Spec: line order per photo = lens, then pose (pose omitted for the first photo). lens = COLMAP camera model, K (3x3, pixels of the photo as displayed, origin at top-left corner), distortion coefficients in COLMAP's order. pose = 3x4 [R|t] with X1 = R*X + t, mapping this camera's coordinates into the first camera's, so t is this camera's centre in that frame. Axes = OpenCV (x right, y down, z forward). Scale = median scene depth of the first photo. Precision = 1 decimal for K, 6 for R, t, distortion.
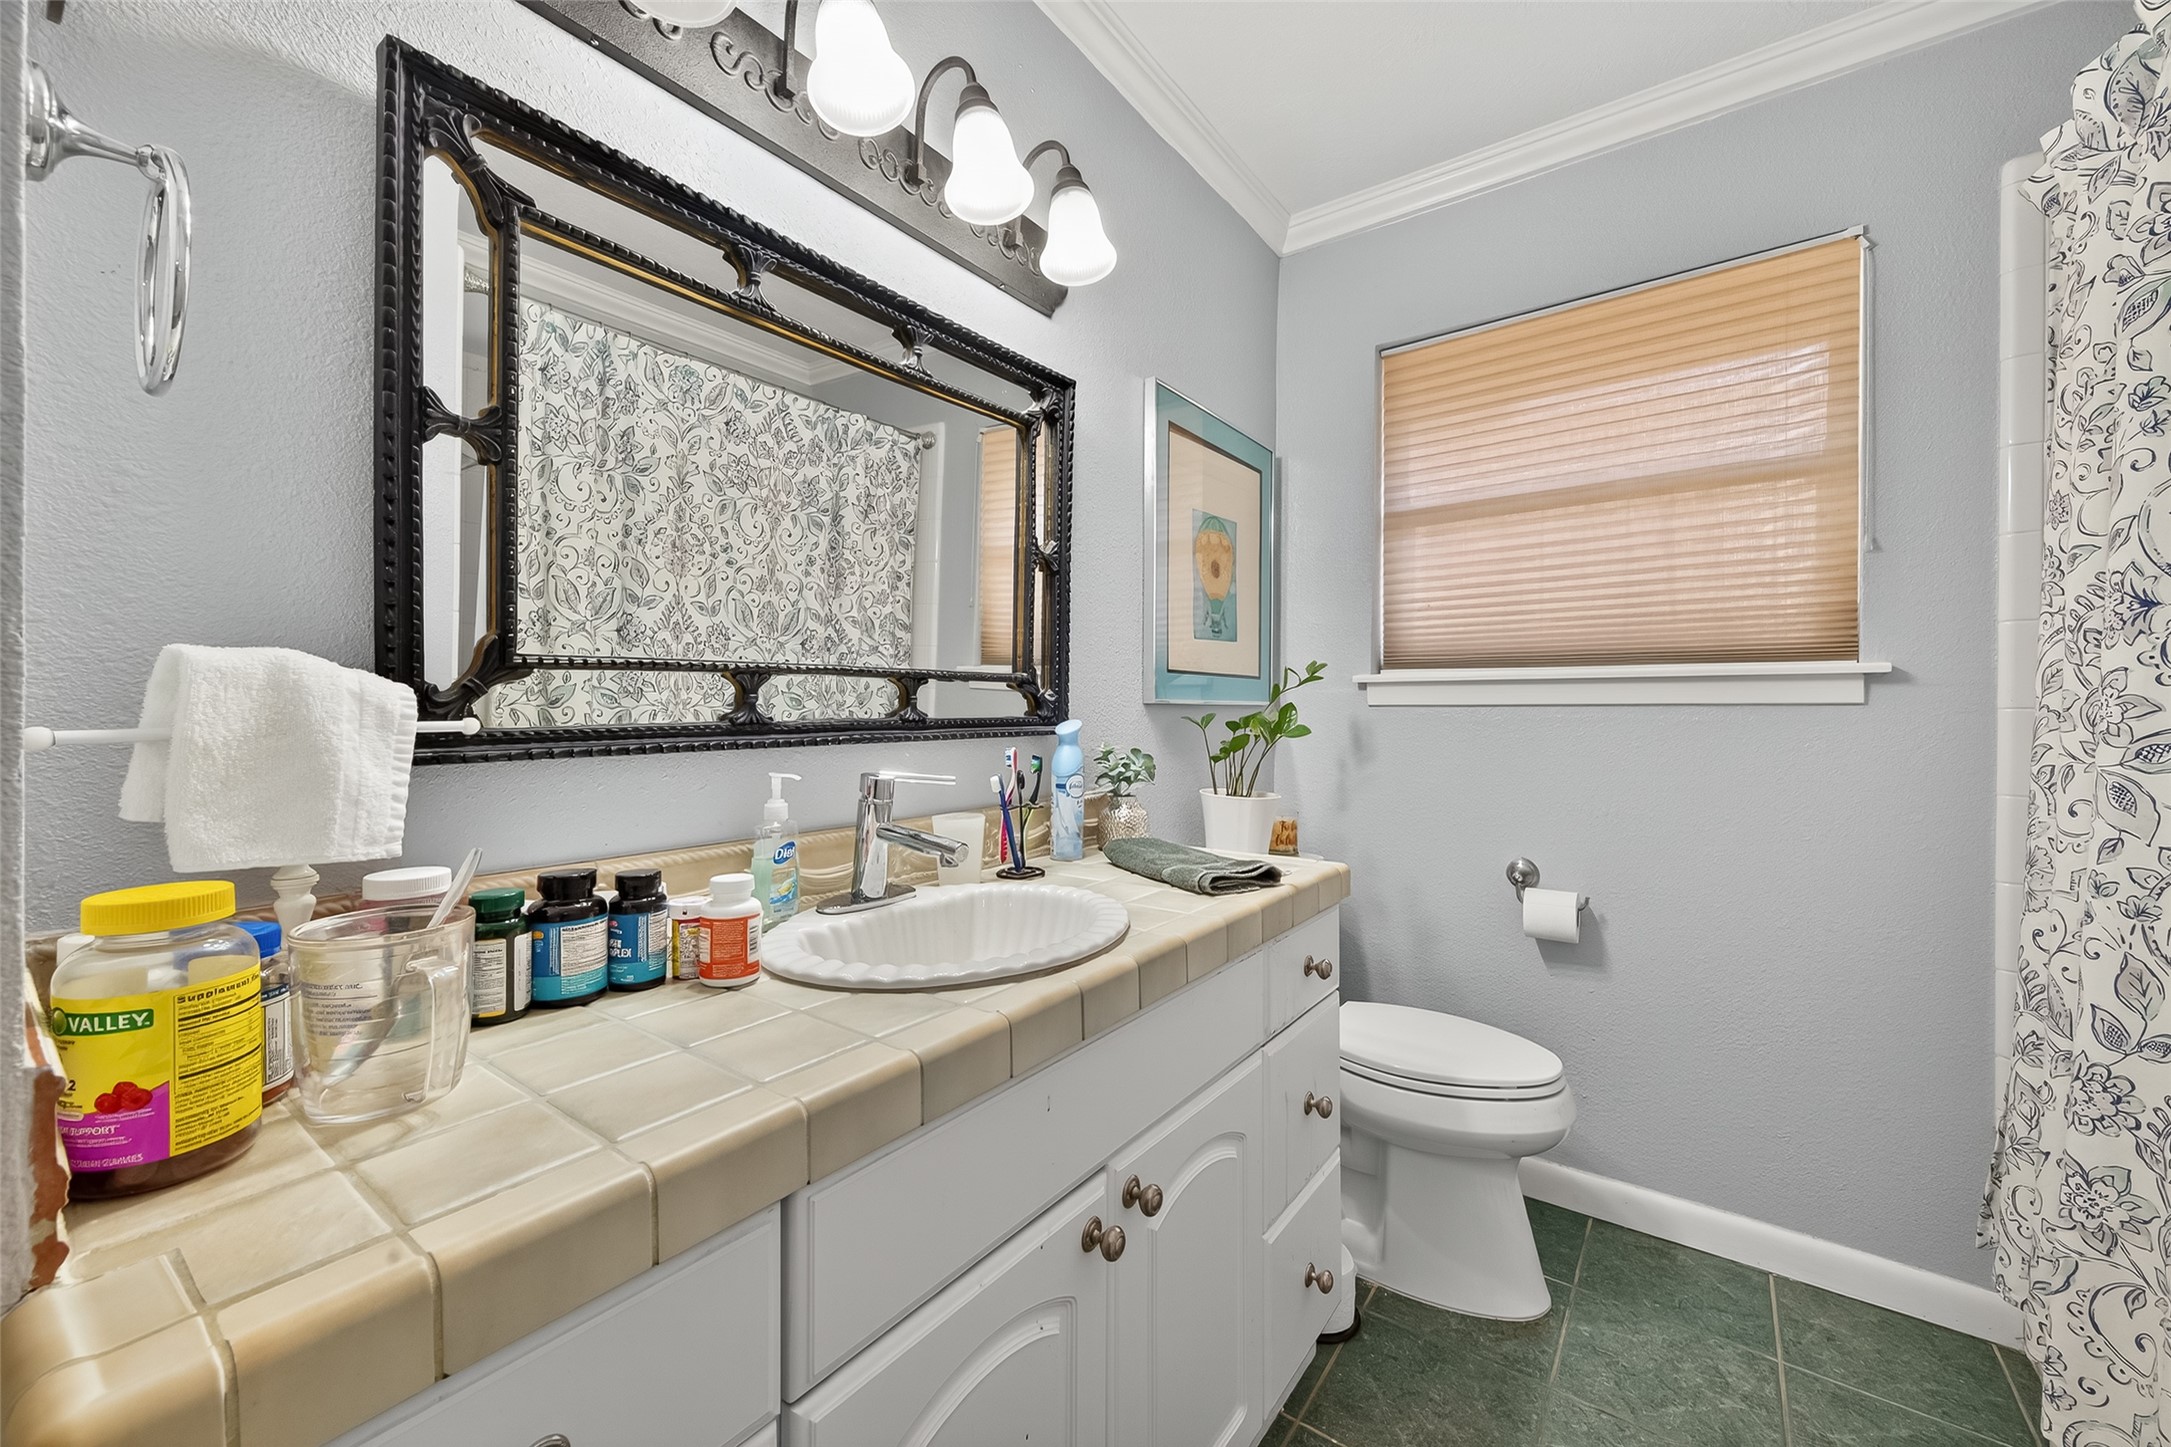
lens RADIAL K [[856.6, 0, 1083.8], [0, 856.6, 712.2], [0, 0, 1]] dist [0.005826, -0.002552]
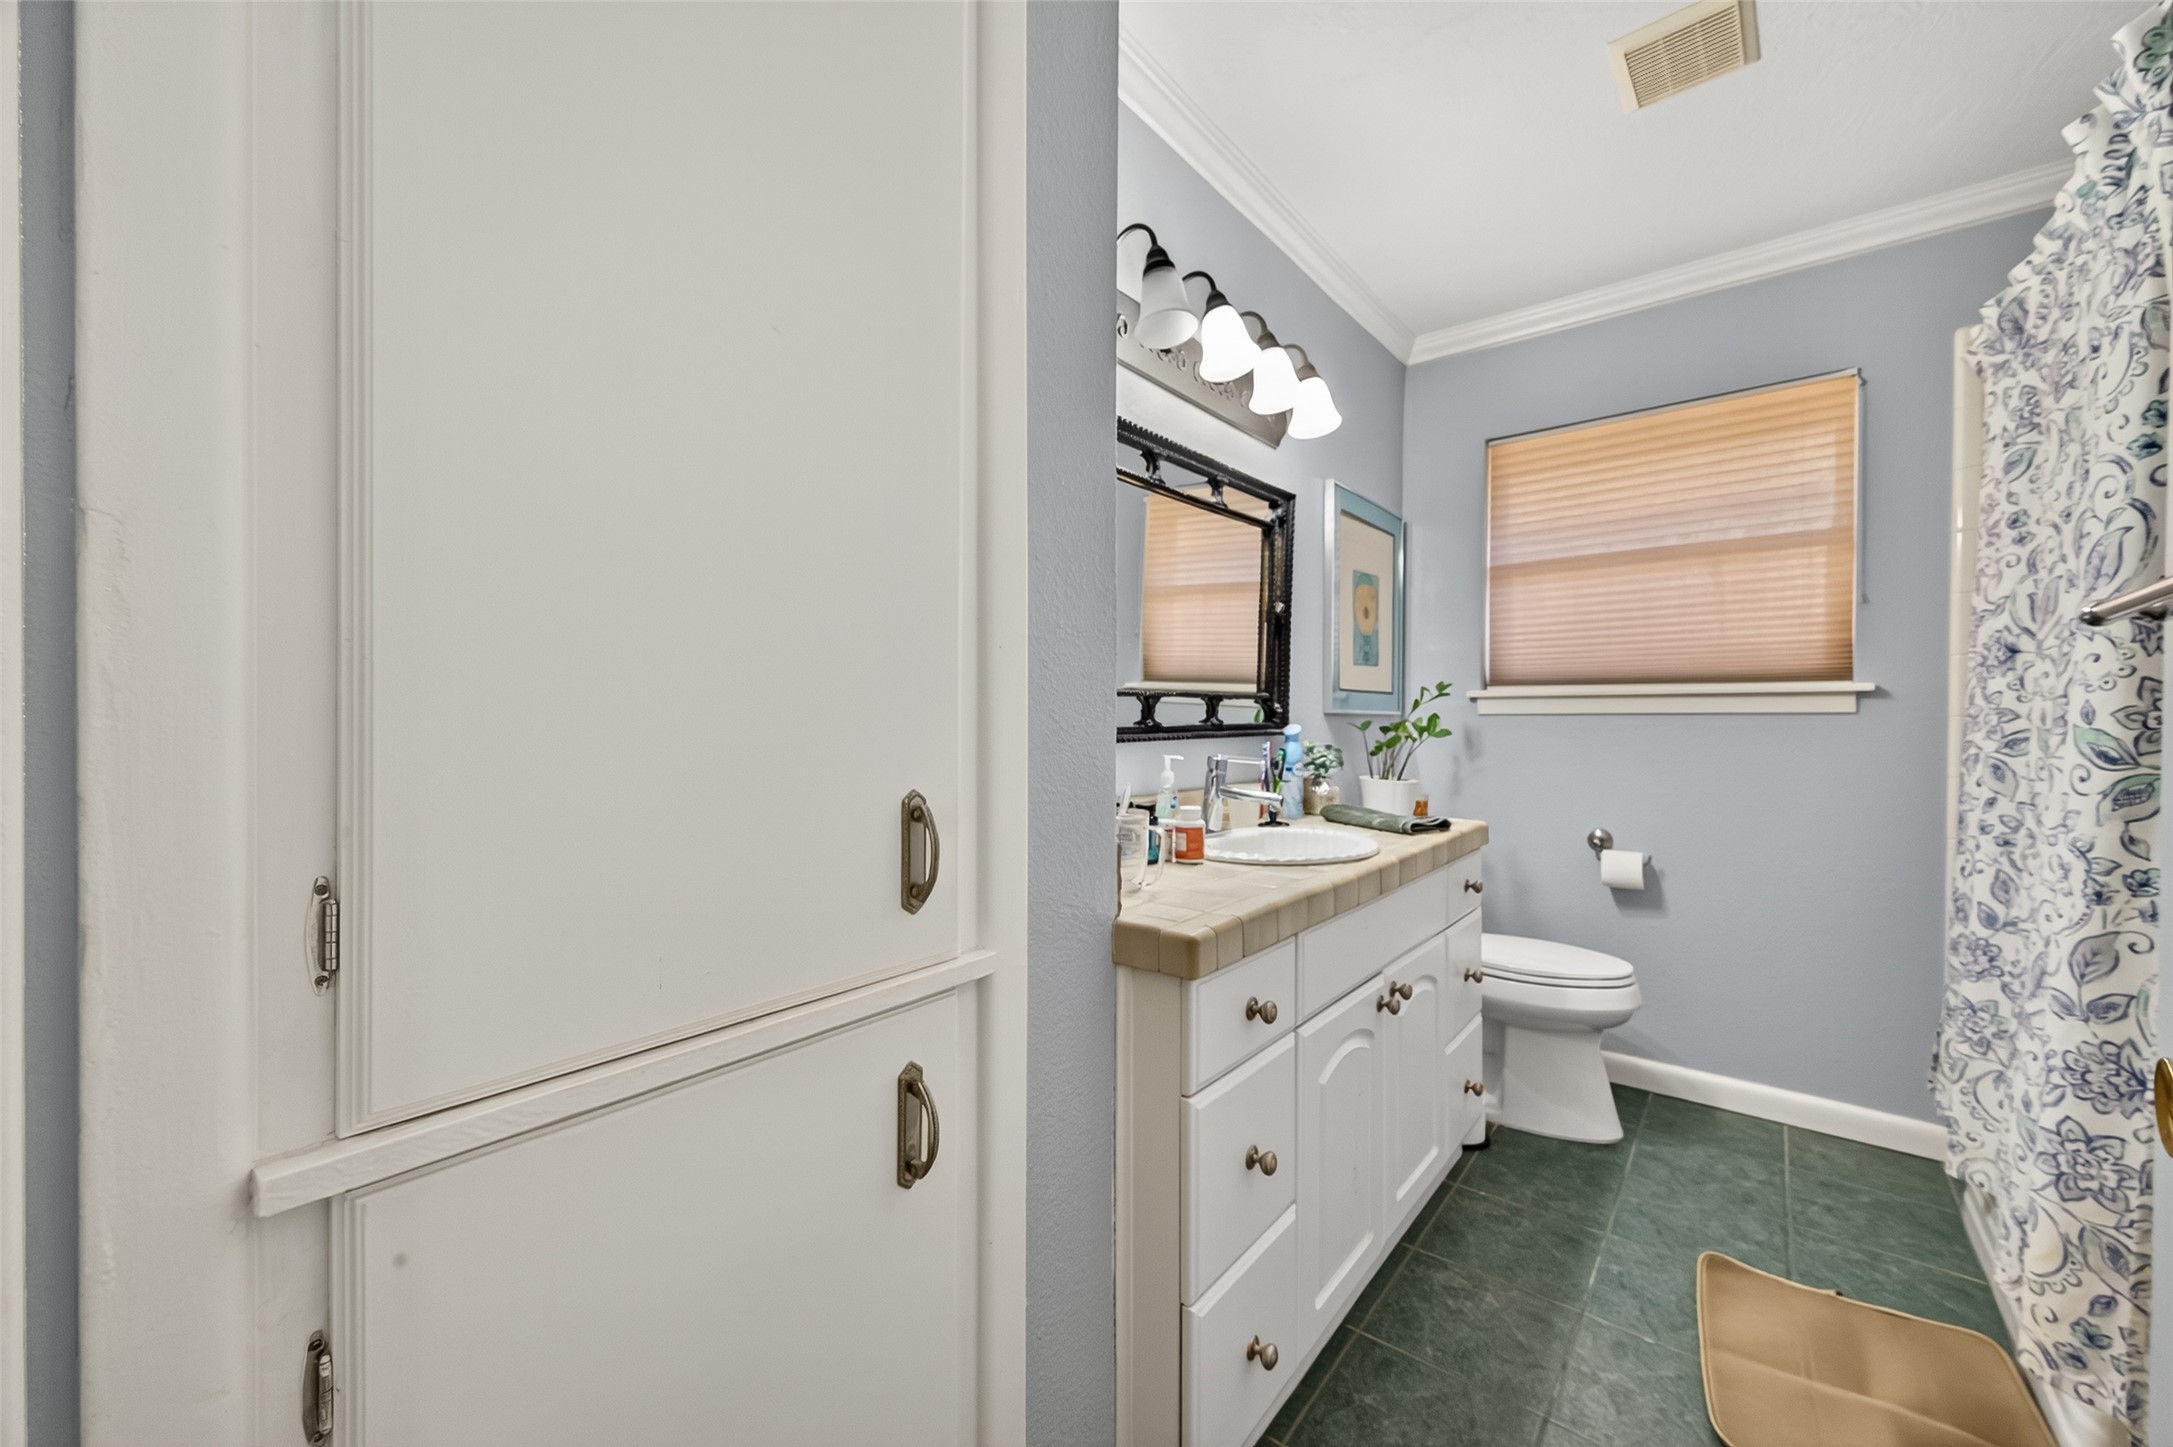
lens RADIAL K [[857.4, 0, 1090.1], [0, 857.4, 728.2], [0, 0, 1]] dist [0.005826, -0.002552]
pose [[0.999233, -0.000678, -0.039147, -0.303672], [0.001027, 0.999960, 0.008906, 0.000988], [0.039140, -0.008939, 0.999194, -0.484181]]
